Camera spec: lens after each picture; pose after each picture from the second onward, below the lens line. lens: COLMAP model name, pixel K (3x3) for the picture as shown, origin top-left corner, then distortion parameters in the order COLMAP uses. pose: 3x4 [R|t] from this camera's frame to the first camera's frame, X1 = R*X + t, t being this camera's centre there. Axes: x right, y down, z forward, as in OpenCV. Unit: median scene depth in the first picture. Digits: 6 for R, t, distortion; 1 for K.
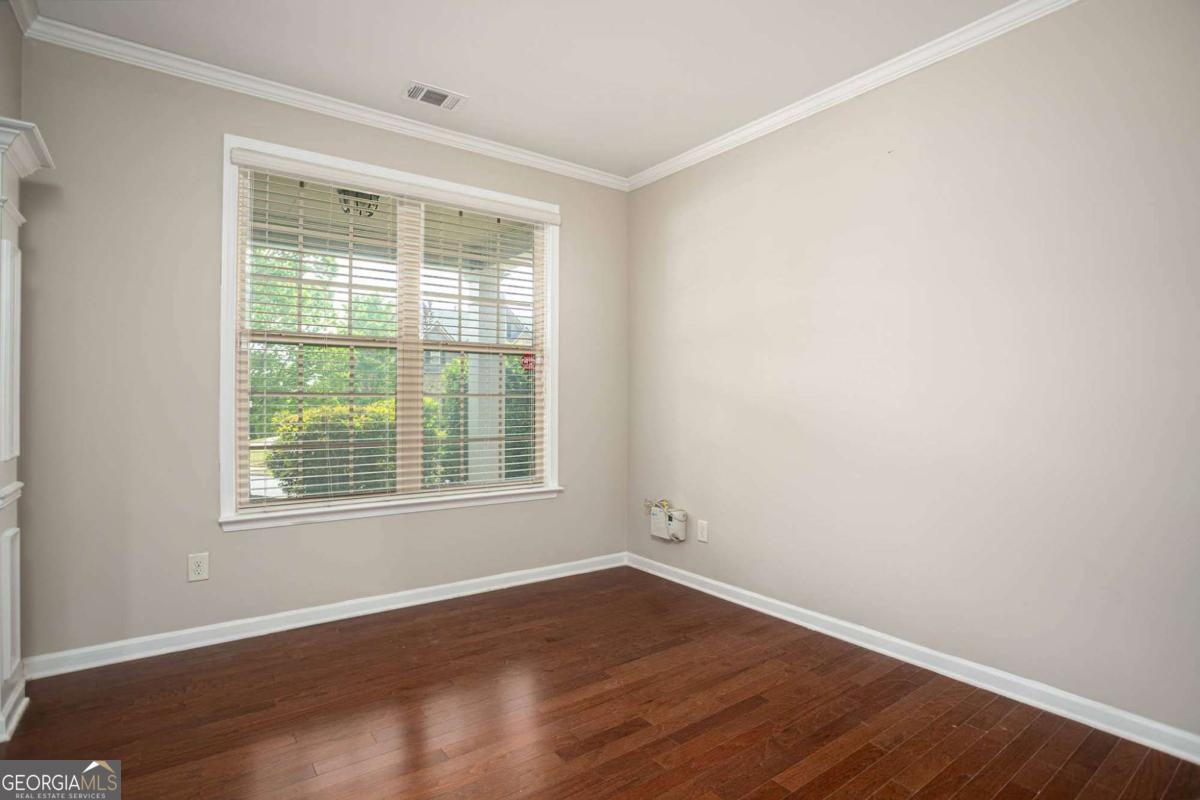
lens RADIAL K [[594.8, 0, 600.0], [0, 594.8, 400.0], [0, 0, 1]] dist [-0.074690, 0.000092]
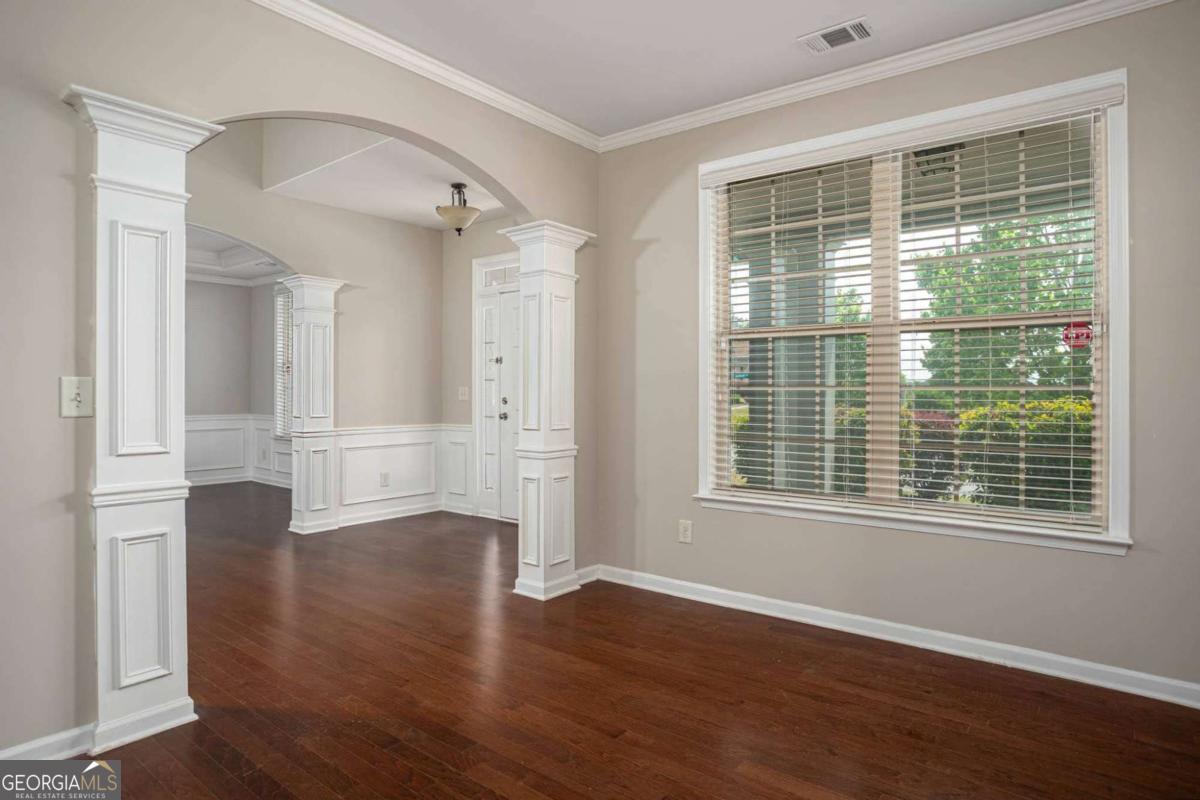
lens RADIAL K [[673.9, 0, 617.8], [0, 673.9, 395.0], [0, 0, 1]] dist [-0.037240, 0.001649]
pose [[0.272650, 0.001648, -0.962112, 0.489402], [-0.001228, 0.999998, 0.001365, 0.001115], [0.962112, 0.000809, 0.272652, 0.368593]]
